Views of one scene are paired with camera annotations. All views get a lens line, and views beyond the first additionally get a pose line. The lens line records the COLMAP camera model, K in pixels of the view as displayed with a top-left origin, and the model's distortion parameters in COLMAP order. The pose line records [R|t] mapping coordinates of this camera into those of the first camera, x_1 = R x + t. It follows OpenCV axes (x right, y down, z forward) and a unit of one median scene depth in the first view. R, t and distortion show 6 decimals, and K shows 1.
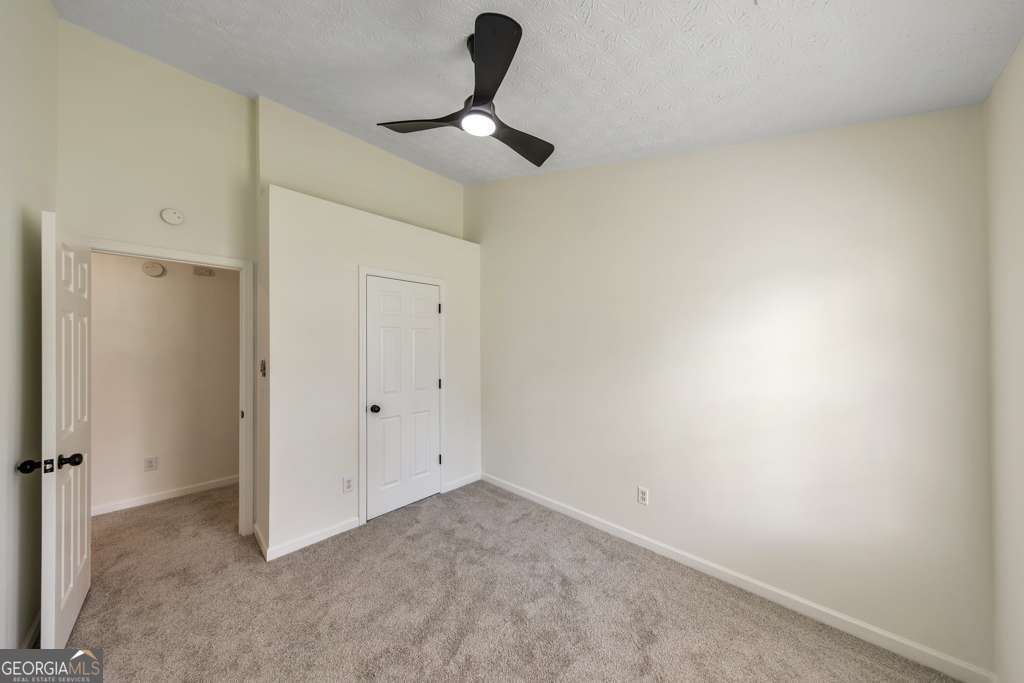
lens RADIAL K [[330.5, 0, 510.9], [0, 330.5, 346.6], [0, 0, 1]] dist [0.007760, -0.000012]
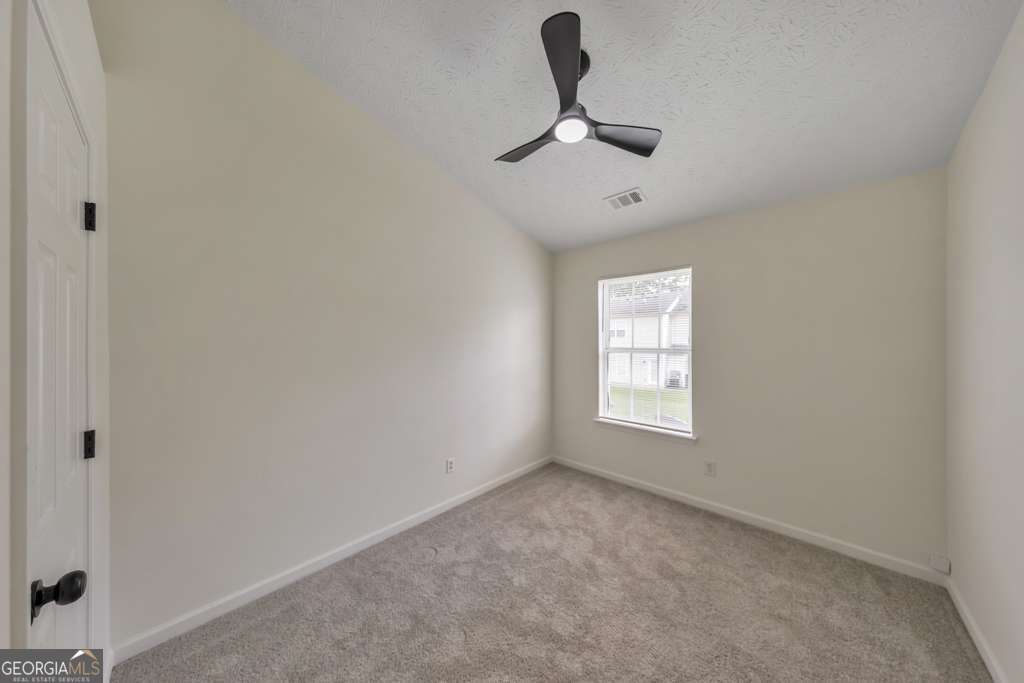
lens RADIAL K [[325.9, 0, 514.9], [0, 325.9, 343.1], [0, 0, 1]] dist [0.007494, -0.000079]
pose [[-0.024961, -0.002130, 0.999686, -0.836196], [-0.002324, 0.999995, 0.002072, 0.014028], [-0.999686, -0.002272, -0.024966, 0.874574]]
